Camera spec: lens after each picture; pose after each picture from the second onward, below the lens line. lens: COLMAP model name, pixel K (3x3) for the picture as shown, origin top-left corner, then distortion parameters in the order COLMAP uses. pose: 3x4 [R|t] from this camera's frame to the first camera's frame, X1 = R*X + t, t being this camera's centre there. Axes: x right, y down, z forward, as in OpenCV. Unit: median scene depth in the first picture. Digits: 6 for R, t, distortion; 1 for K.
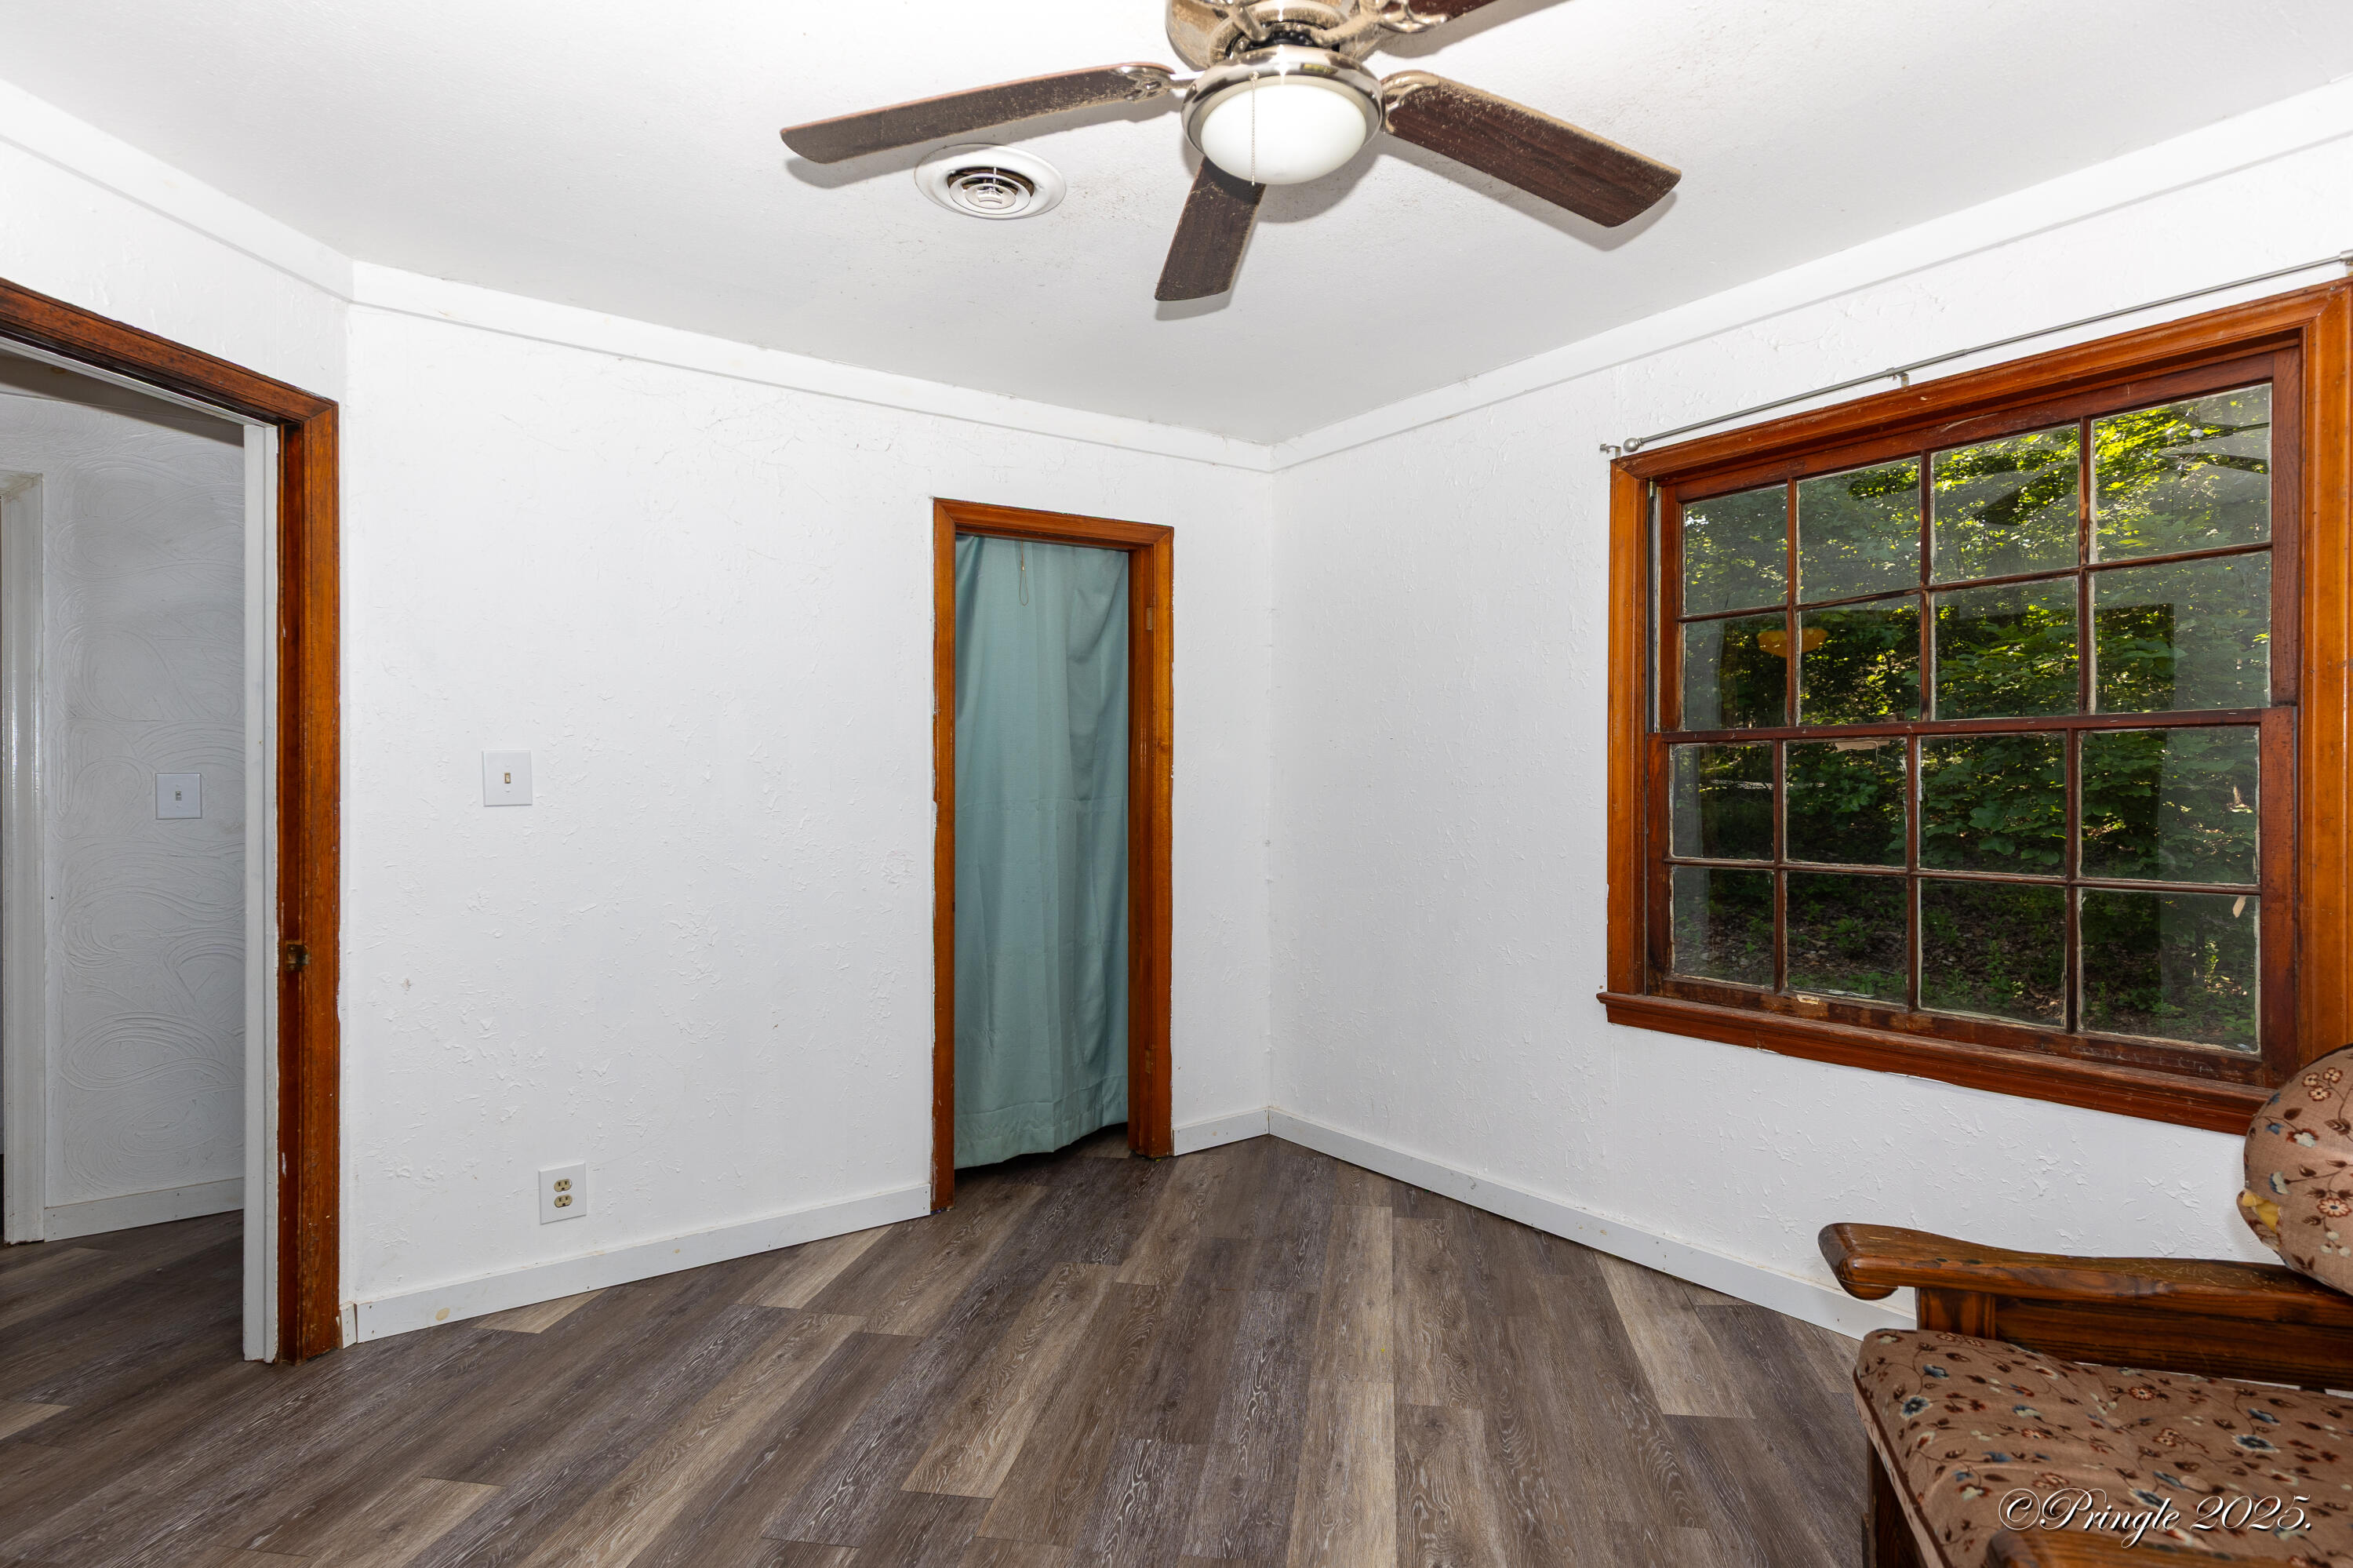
lens RADIAL K [[1164.0, 0, 1173.4], [0, 1164.0, 788.6], [0, 0, 1]] dist [0.017421, -0.000287]
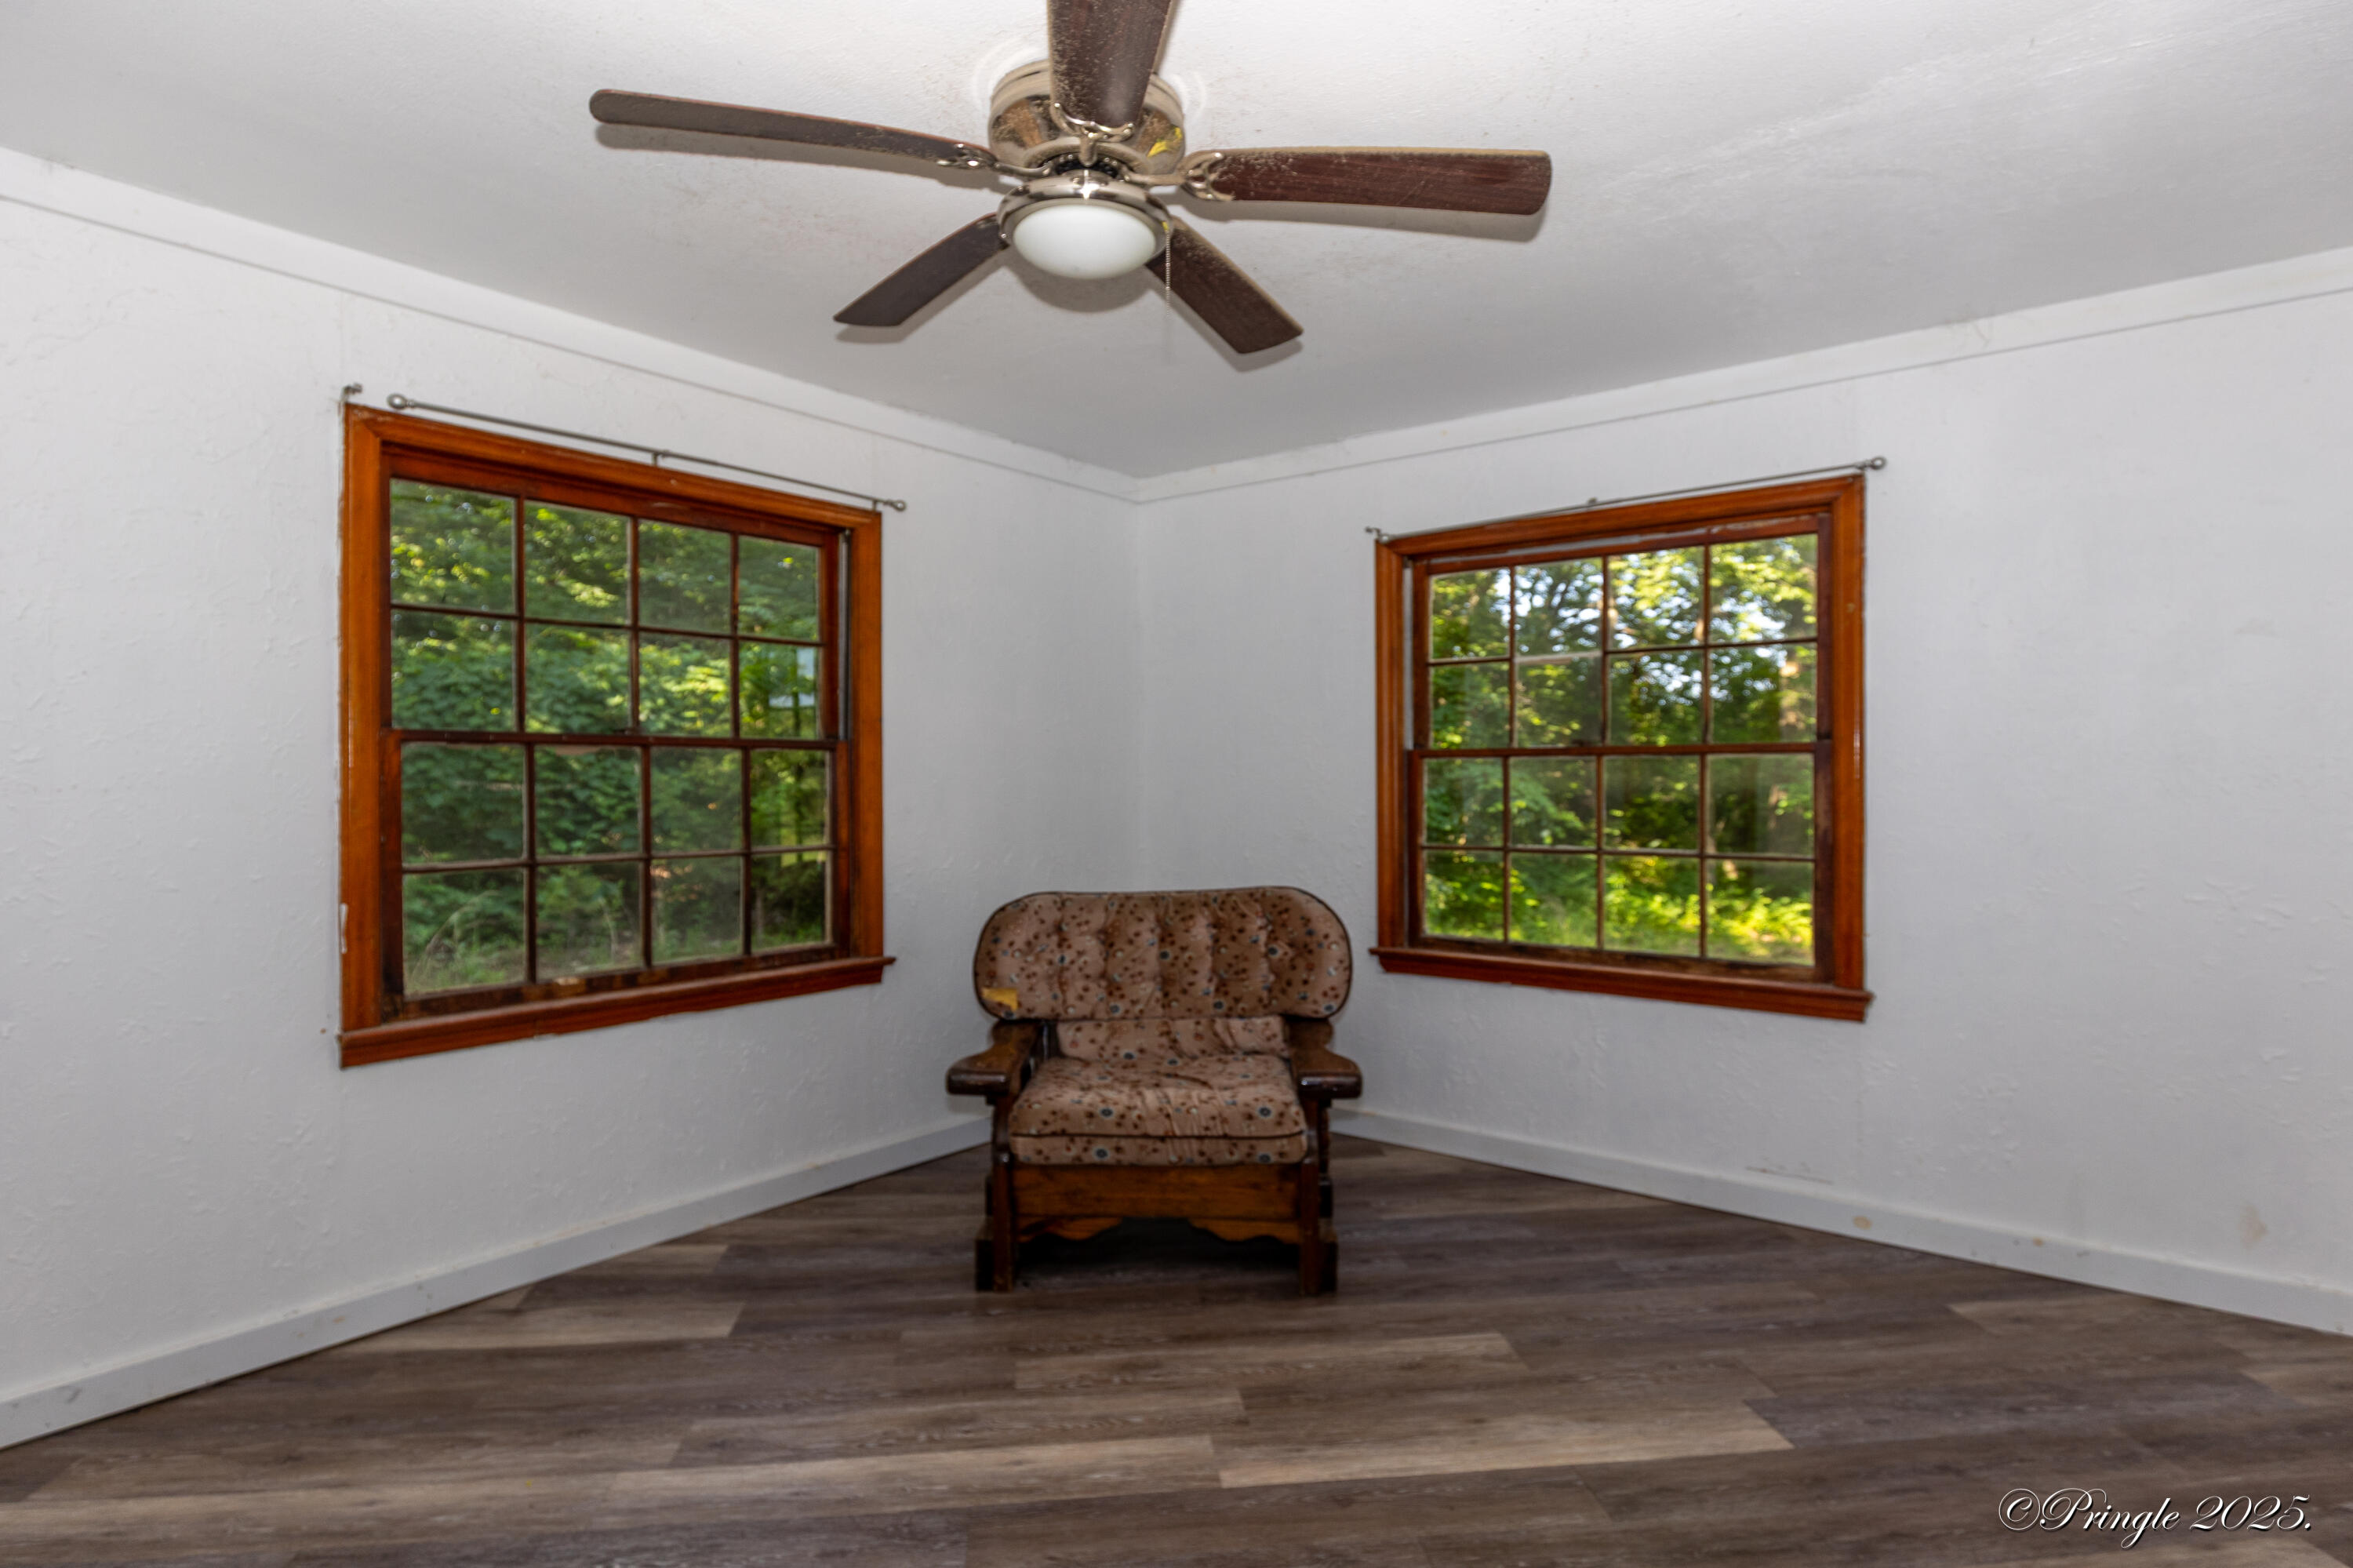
lens RADIAL K [[1164.0, 0, 1173.4], [0, 1164.0, 788.6], [0, 0, 1]] dist [0.017421, -0.000287]
pose [[-0.190000, -0.018345, 0.981613, -0.649648], [-0.005782, 0.999829, 0.017566, -0.024262], [-0.981767, -0.002338, -0.190074, 0.651324]]
